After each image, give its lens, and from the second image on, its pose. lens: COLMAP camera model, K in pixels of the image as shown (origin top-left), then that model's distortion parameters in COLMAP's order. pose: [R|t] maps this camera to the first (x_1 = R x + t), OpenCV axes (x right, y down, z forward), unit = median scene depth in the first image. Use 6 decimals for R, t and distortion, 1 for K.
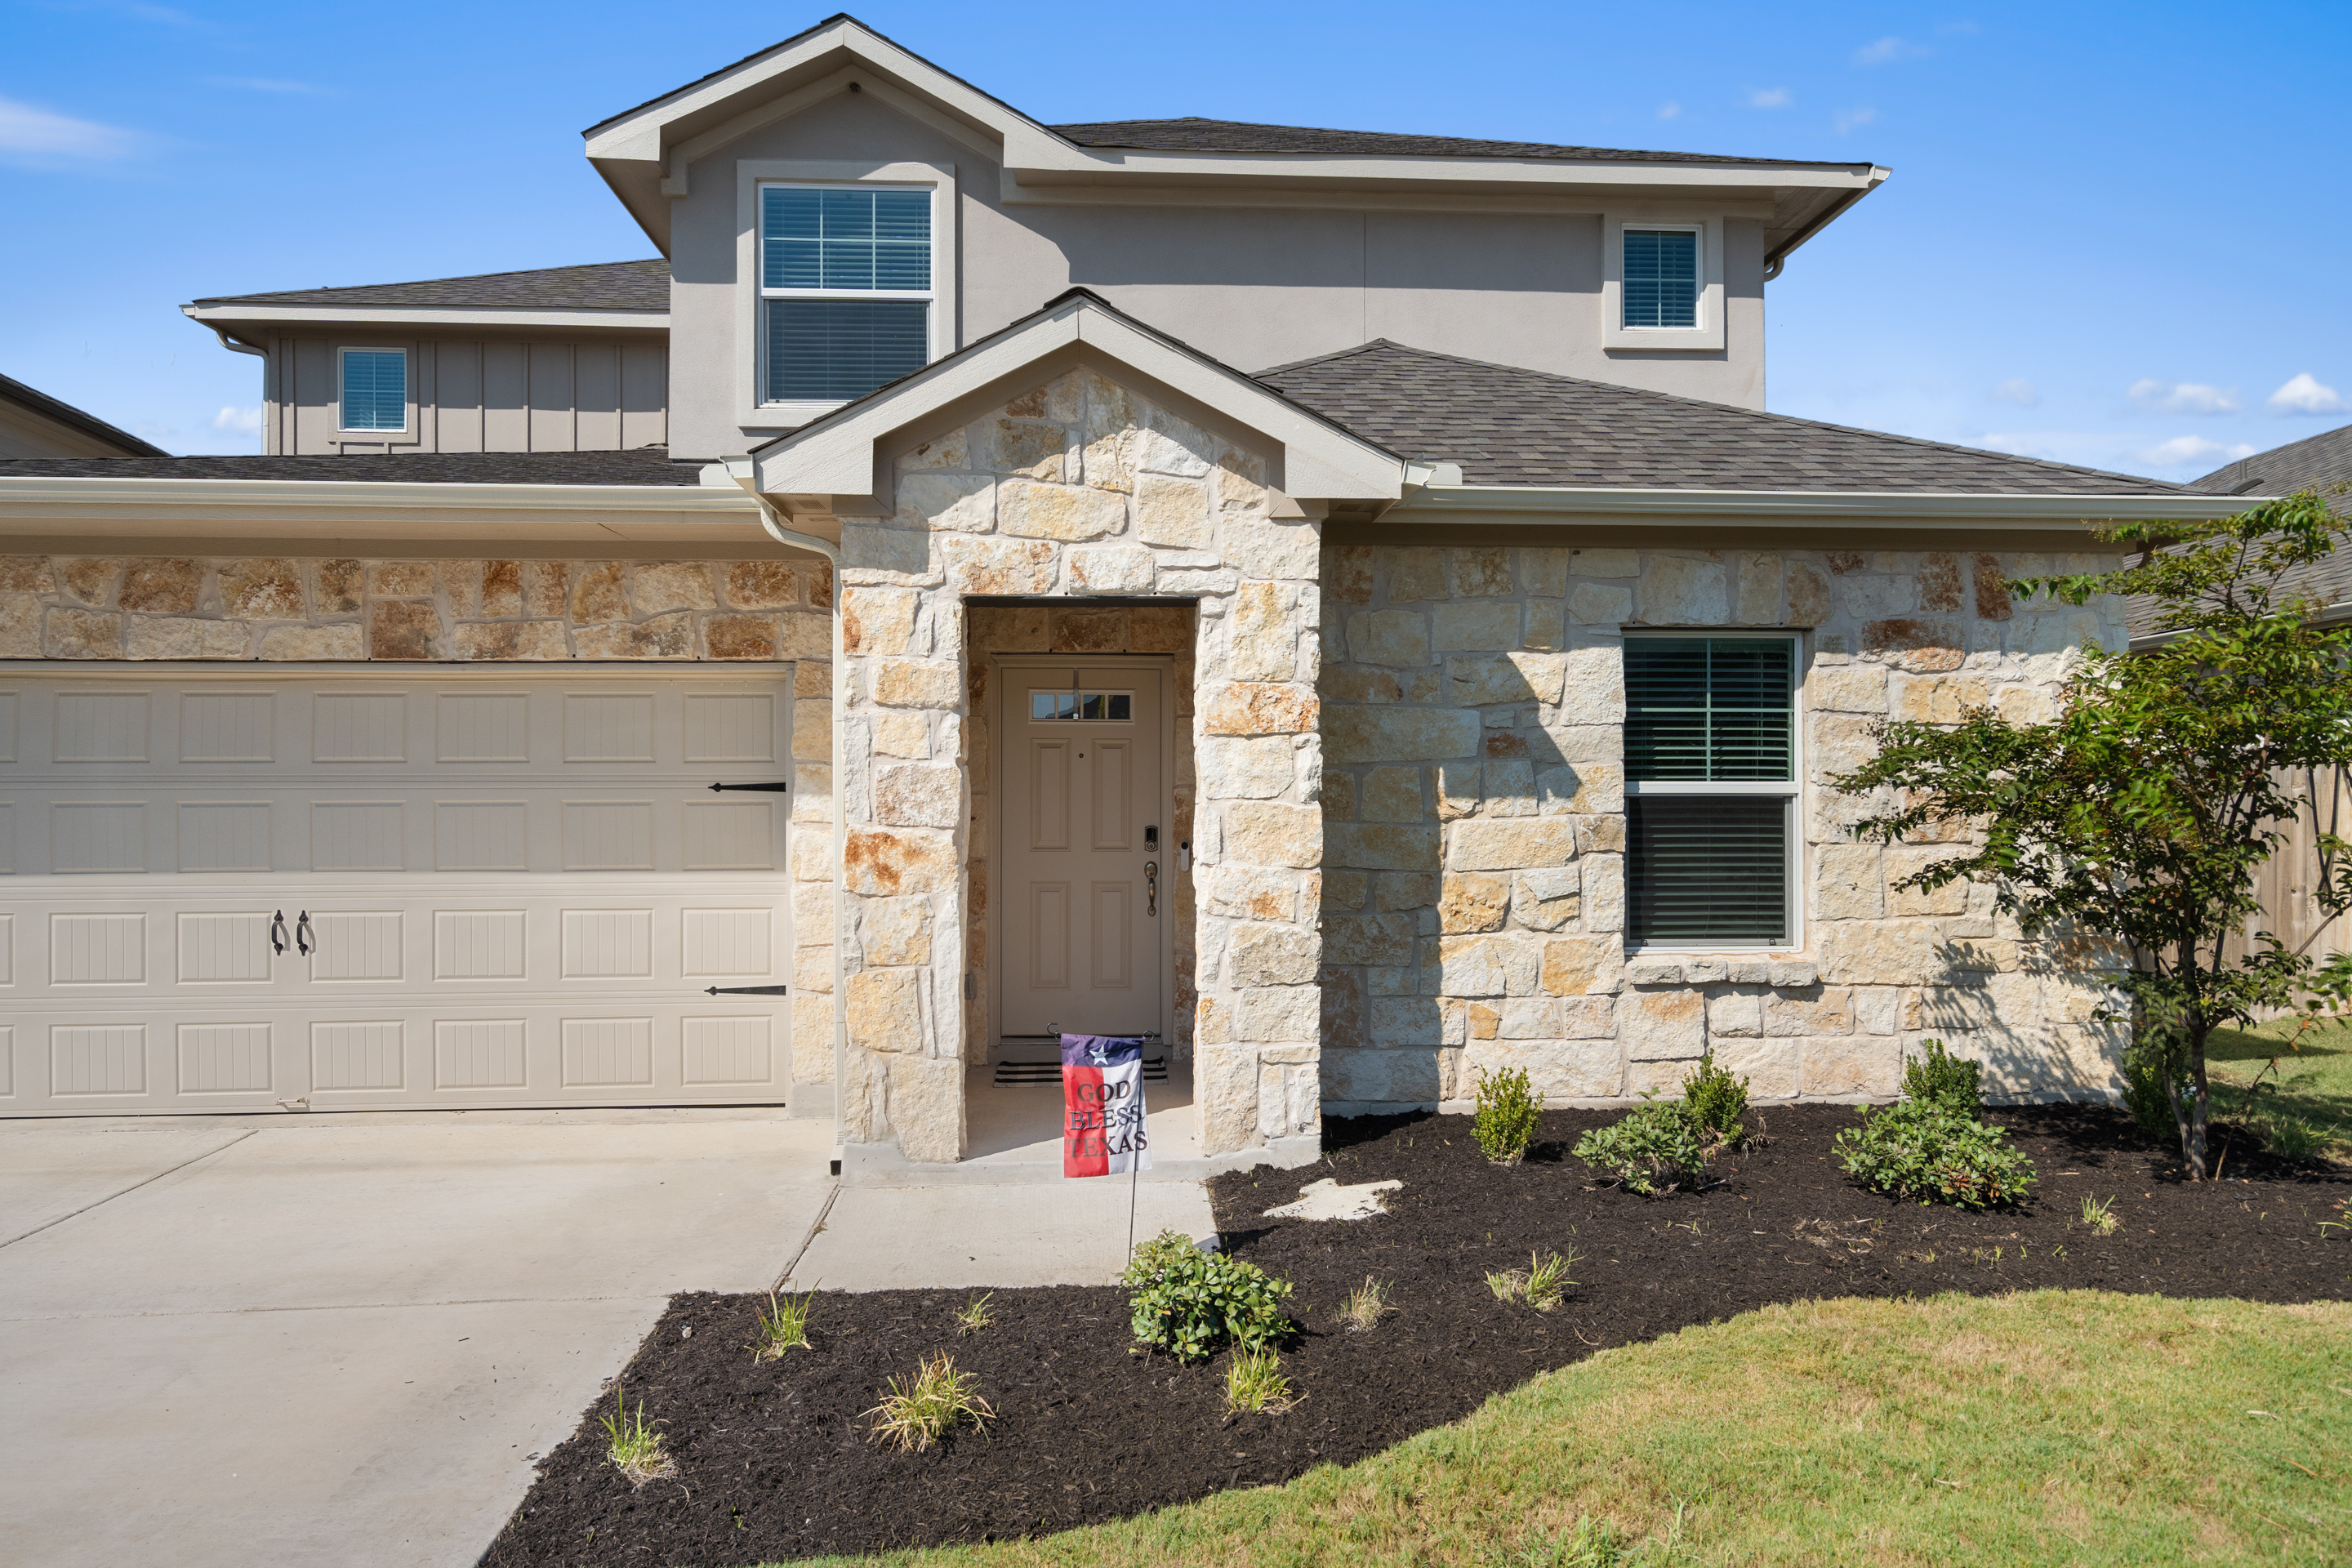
lens RADIAL K [[1794.6, 0, 1176.0], [0, 1794.6, 784.0], [0, 0, 1]] dist [0.026759, 0.001027]
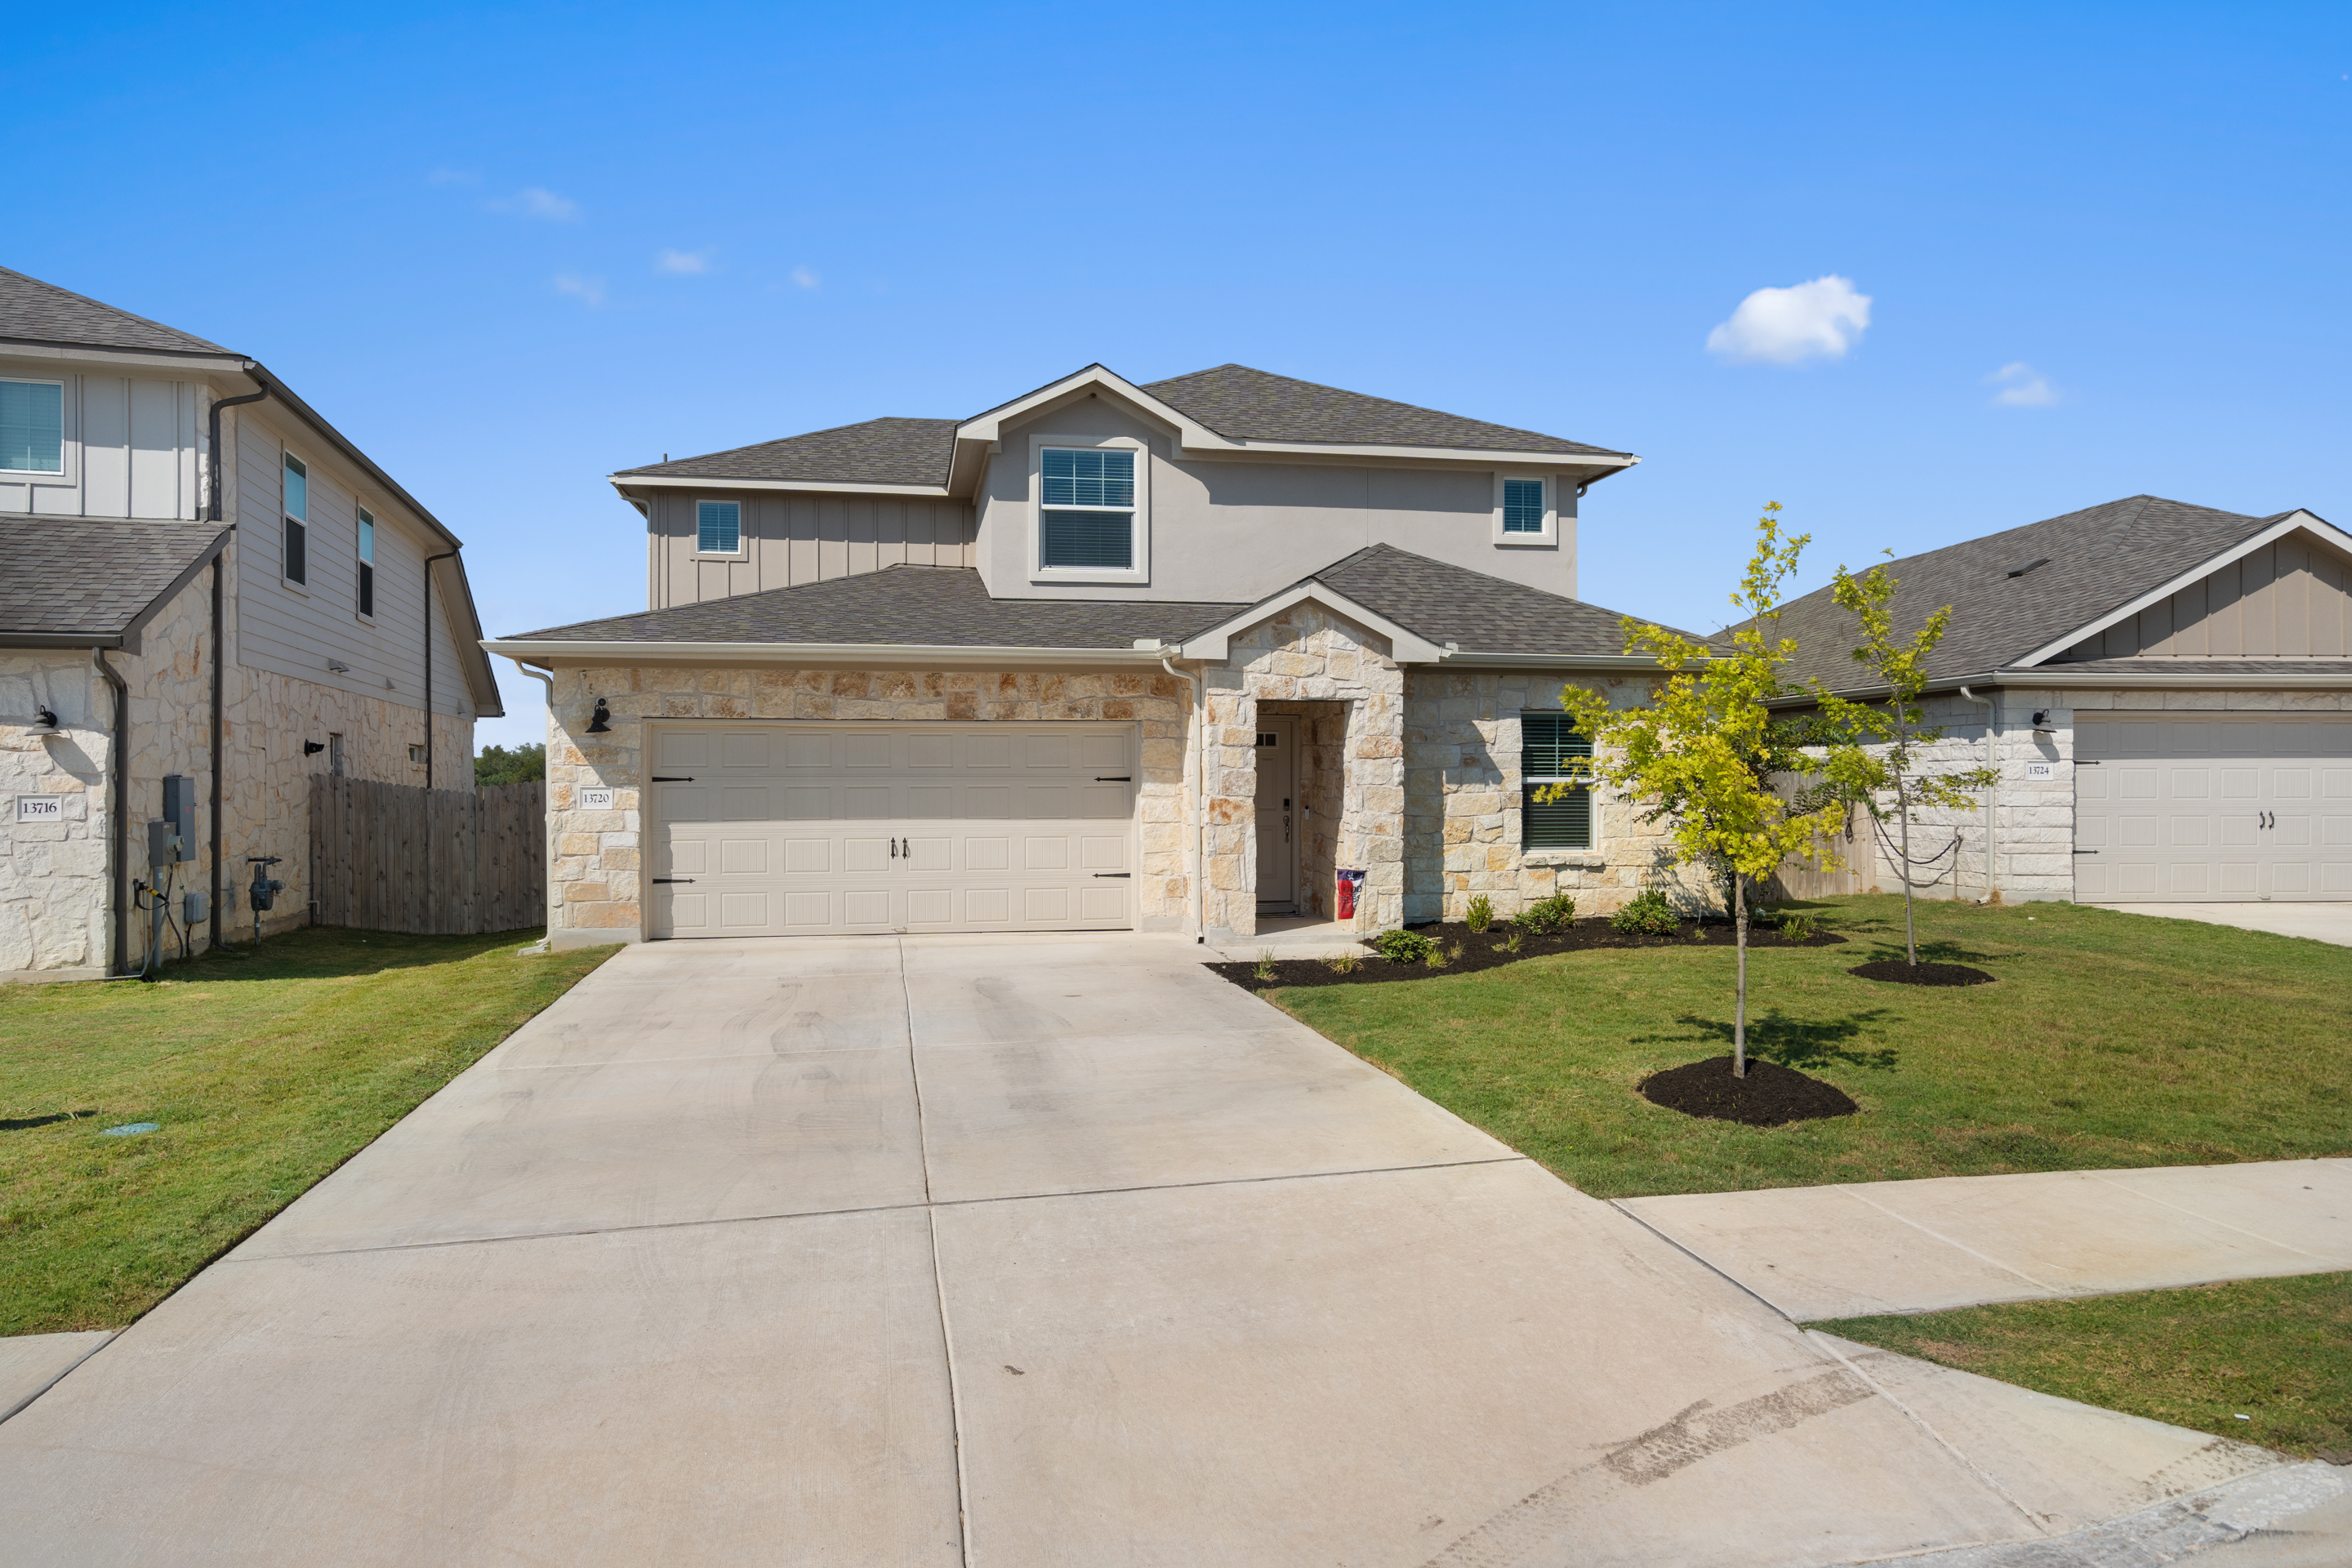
lens RADIAL K [[1794.6, 0, 1176.0], [0, 1794.6, 784.0], [0, 0, 1]] dist [0.026759, 0.001027]
pose [[0.994449, 0.000797, 0.105217, -0.429368], [-0.001330, 0.999987, 0.004988, -0.003599], [-0.105212, -0.005100, 0.994437, -1.229177]]
